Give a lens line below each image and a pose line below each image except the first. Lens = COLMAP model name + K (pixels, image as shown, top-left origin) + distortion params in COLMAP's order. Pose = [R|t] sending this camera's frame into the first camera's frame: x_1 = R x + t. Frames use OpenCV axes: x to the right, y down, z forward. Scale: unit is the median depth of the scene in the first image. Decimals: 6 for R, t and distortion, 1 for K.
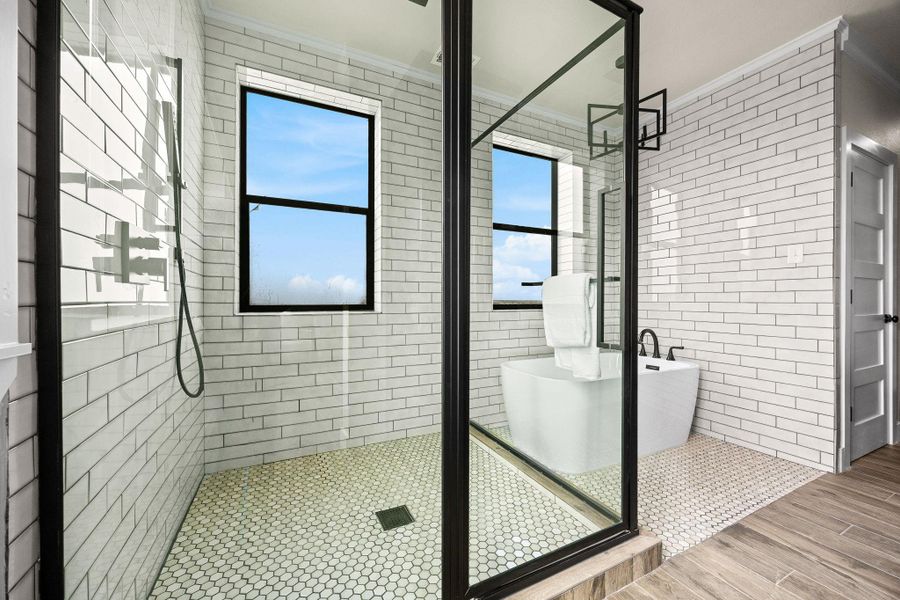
lens RADIAL K [[348.6, 0, 455.5], [0, 348.6, 301.5], [0, 0, 1]] dist [0.000702, -0.000245]
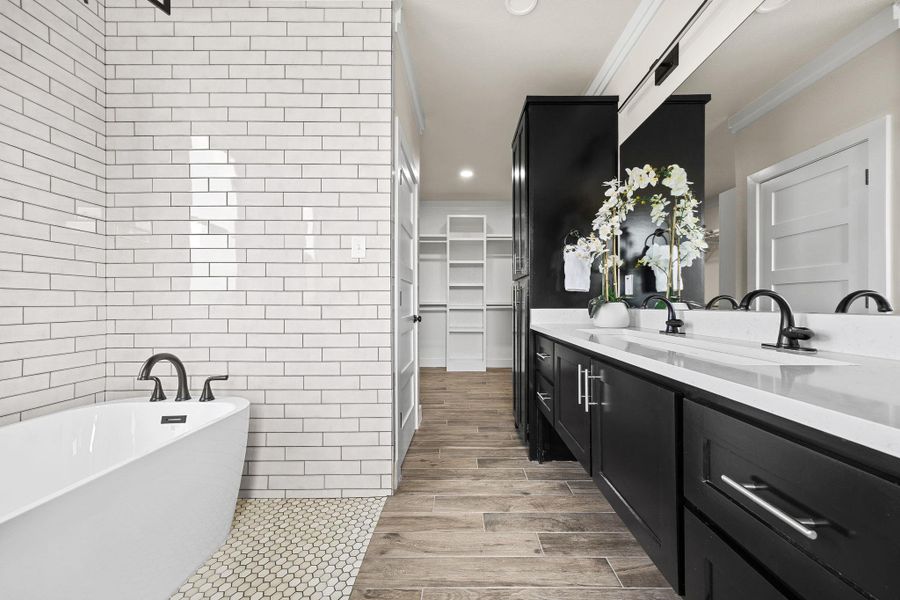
lens RADIAL K [[348.6, 0, 459.5], [0, 348.6, 302.8], [0, 0, 1]] dist [0.000702, -0.000245]
pose [[0.457373, 0.001843, 0.889273, 0.307487], [0.002989, 0.999989, -0.003610, 0.001668], [-0.889270, 0.004309, 0.457363, 0.363521]]
